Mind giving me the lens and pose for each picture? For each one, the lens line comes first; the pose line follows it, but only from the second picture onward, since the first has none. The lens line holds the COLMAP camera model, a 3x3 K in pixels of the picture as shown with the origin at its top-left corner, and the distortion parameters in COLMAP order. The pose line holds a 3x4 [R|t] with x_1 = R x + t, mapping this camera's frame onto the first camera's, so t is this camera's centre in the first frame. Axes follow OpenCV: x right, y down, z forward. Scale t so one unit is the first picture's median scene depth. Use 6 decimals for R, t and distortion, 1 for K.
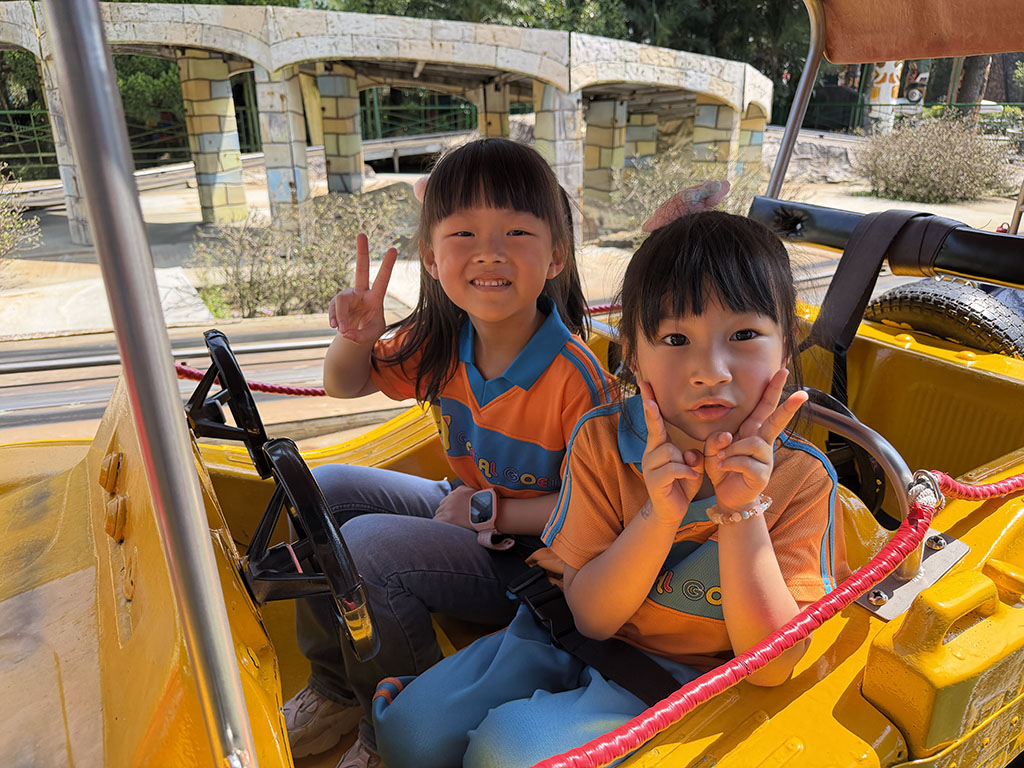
lens RADIAL K [[735.0, 0, 503.0], [0, 735.0, 386.1], [0, 0, 1]] dist [0.001863, -0.017927]
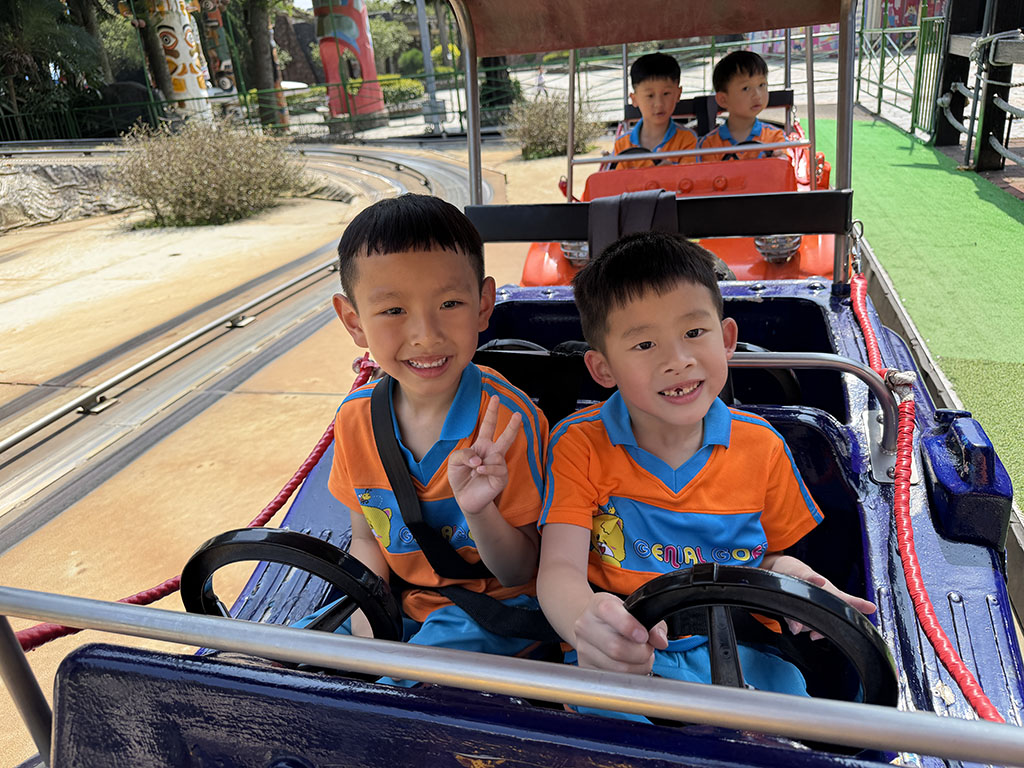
lens RADIAL K [[735.0, 0, 514.5], [0, 735.0, 385.1], [0, 0, 1]] dist [0.001863, -0.017927]
pose [[0.693008, -0.340743, 0.635323, 0.266005], [0.334437, 0.932641, 0.135400, -0.096026], [-0.638664, 0.118643, 0.760284, 0.214835]]
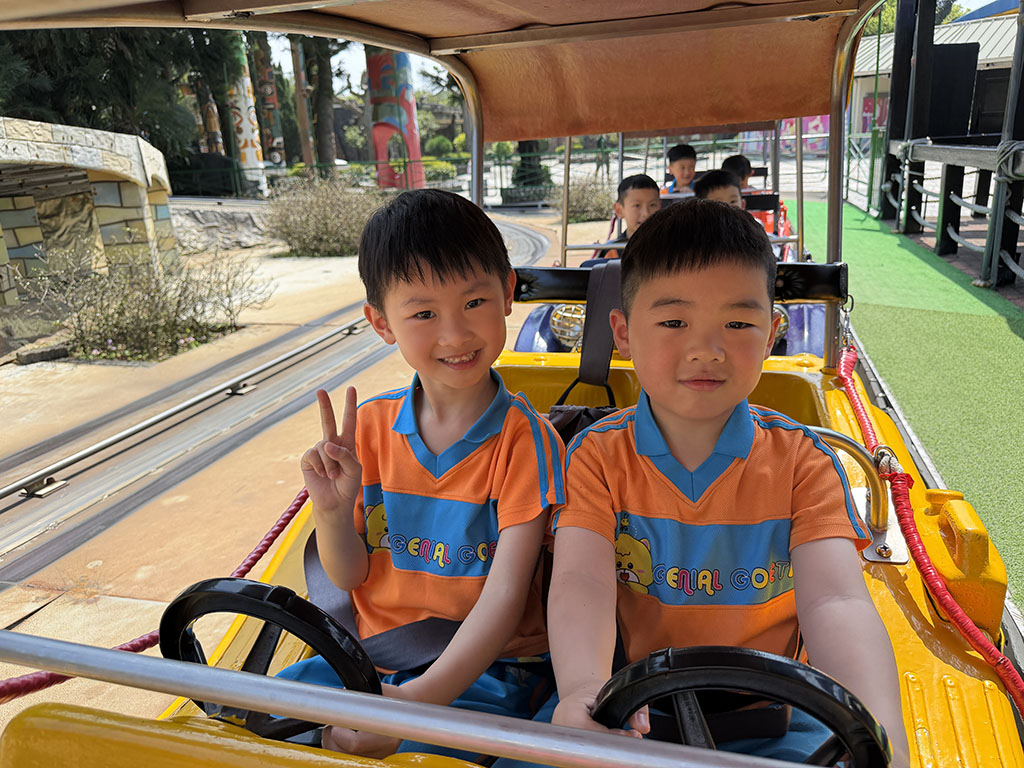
lens RADIAL K [[735.0, 0, 518.4], [0, 735.0, 391.8], [0, 0, 1]] dist [0.001863, -0.017927]
pose [[0.696912, -0.250488, 0.671989, -0.028979], [0.298376, 0.953343, 0.045923, -0.034193], [-0.652139, 0.168501, 0.739136, 0.066528]]
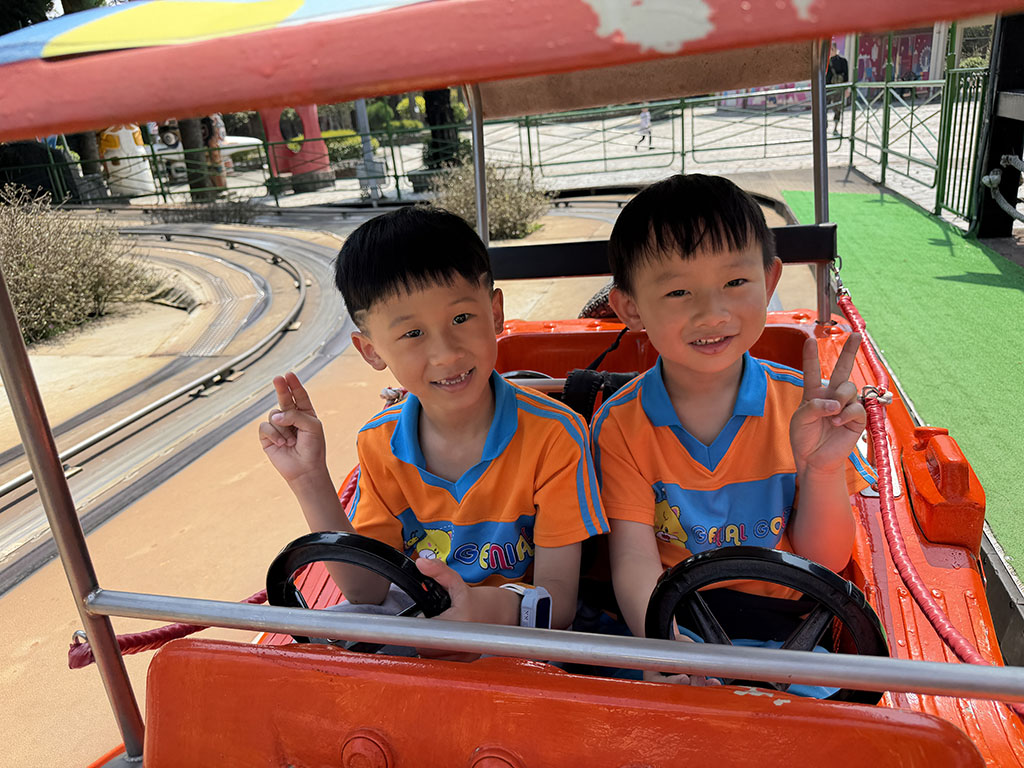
lens RADIAL K [[735.0, 0, 512.8], [0, 735.0, 378.2], [0, 0, 1]] dist [0.001863, -0.017927]
pose [[0.676238, -0.303636, 0.671198, 0.547768], [0.341949, 0.936385, 0.079084, -0.158302], [-0.652513, 0.176035, 0.737047, 0.354199]]
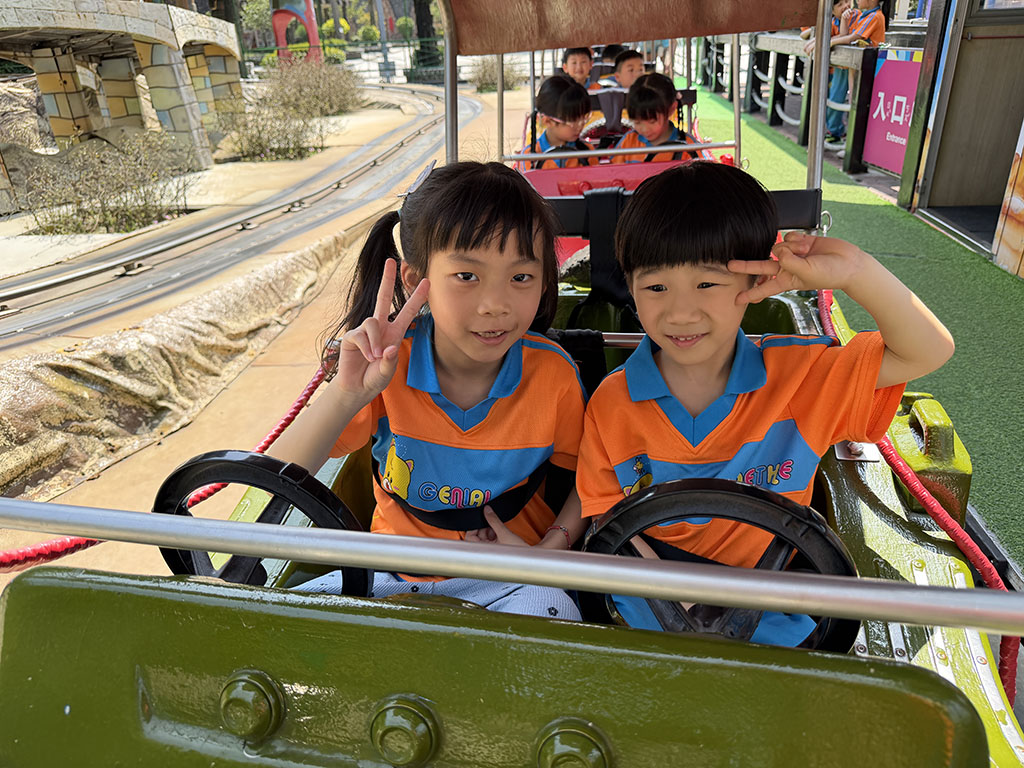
lens RADIAL K [[735.0, 0, 511.5], [0, 735.0, 389.8], [0, 0, 1]] dist [0.001863, -0.017927]
pose [[0.555340, -0.384035, 0.737641, -0.631338], [0.338218, 0.914619, 0.221543, 0.060908], [-0.759741, 0.126451, 0.637812, -0.188768]]
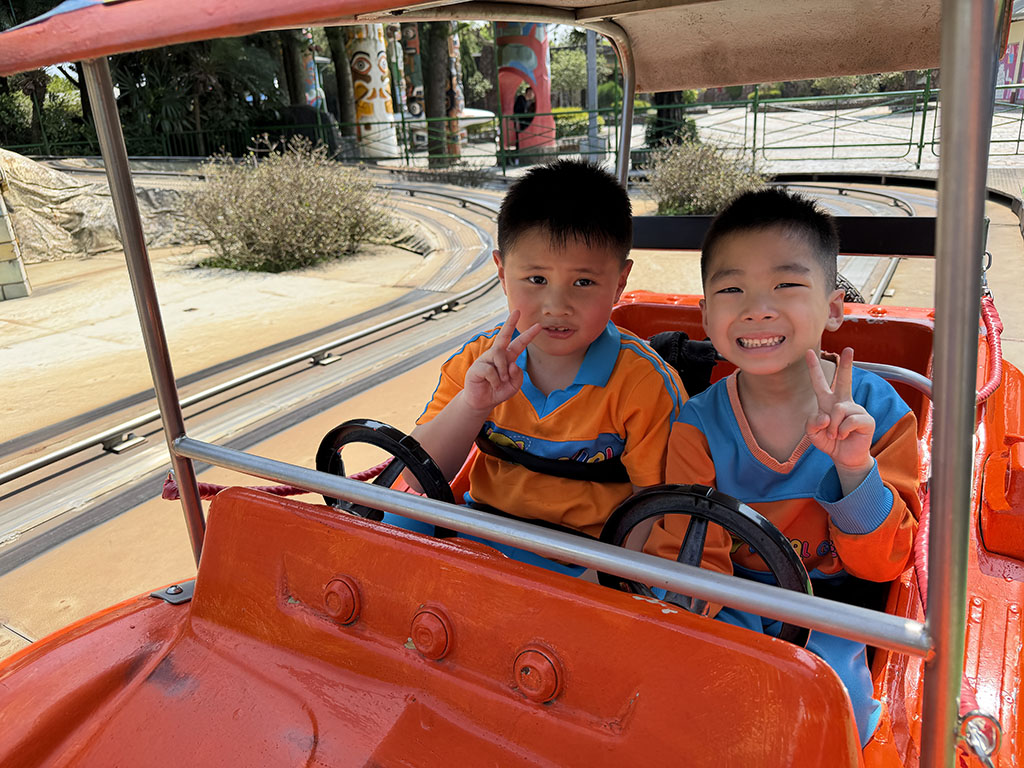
lens RADIAL K [[735.0, 0, 517.7], [0, 735.0, 382.8], [0, 0, 1]] dist [0.001863, -0.017927]
pose [[0.856694, -0.217325, 0.467809, 0.501009], [0.228794, 0.972916, 0.032990, -0.131346], [-0.462308, 0.078770, 0.883214, 0.300970]]
